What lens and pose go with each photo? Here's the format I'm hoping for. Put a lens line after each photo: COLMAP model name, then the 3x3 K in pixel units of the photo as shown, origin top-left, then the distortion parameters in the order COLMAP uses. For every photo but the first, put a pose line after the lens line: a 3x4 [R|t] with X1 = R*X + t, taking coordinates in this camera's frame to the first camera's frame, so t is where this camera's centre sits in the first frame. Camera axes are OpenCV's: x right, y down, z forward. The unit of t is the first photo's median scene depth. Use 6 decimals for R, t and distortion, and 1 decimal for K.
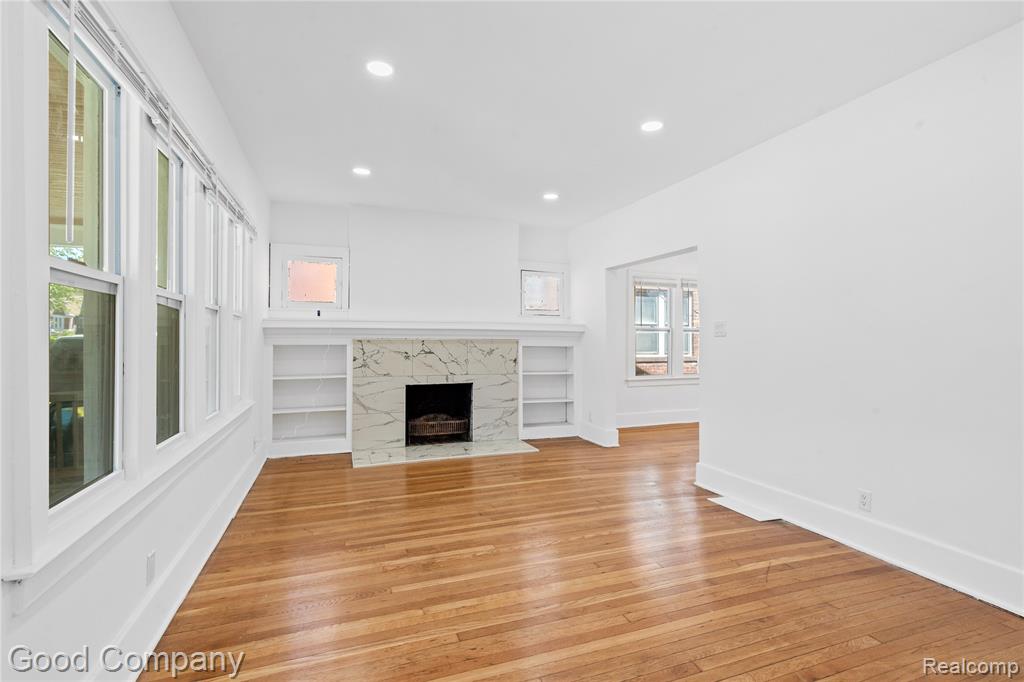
lens RADIAL K [[465.9, 0, 512.0], [0, 465.9, 341.0], [0, 0, 1]] dist [0.002077, 0.000411]
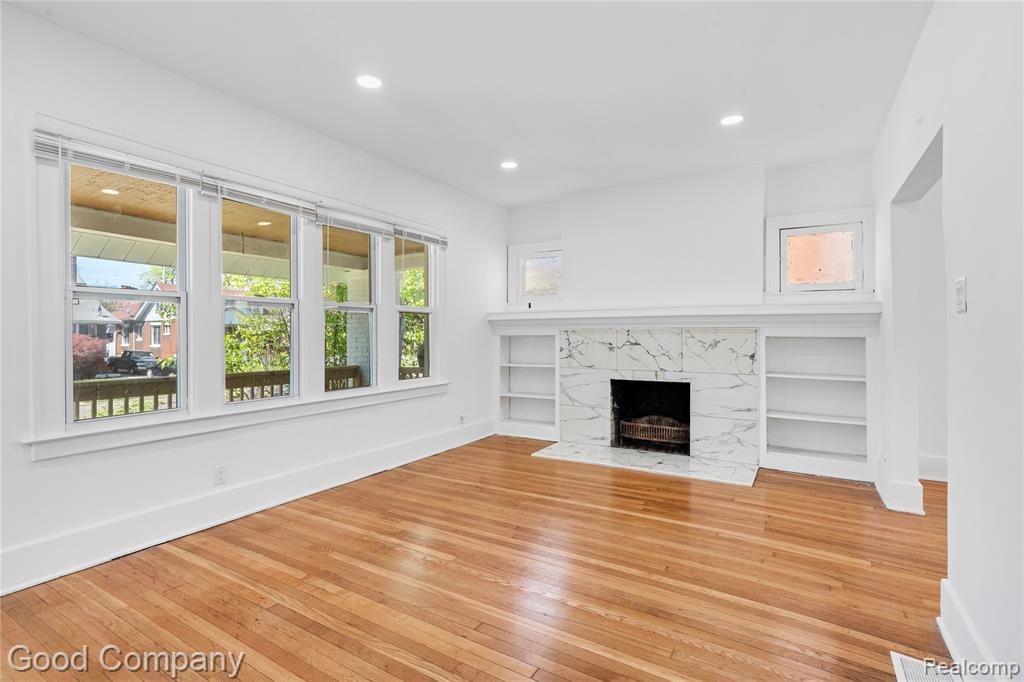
lens RADIAL K [[479.6, 0, 511.9], [0, 479.6, 336.6], [0, 0, 1]] dist [-0.001243, 0.000131]
pose [[0.624848, -0.000836, -0.780746, 0.394553], [0.006318, 0.999972, 0.003986, 0.006589], [0.780721, -0.007423, 0.624836, 0.272473]]
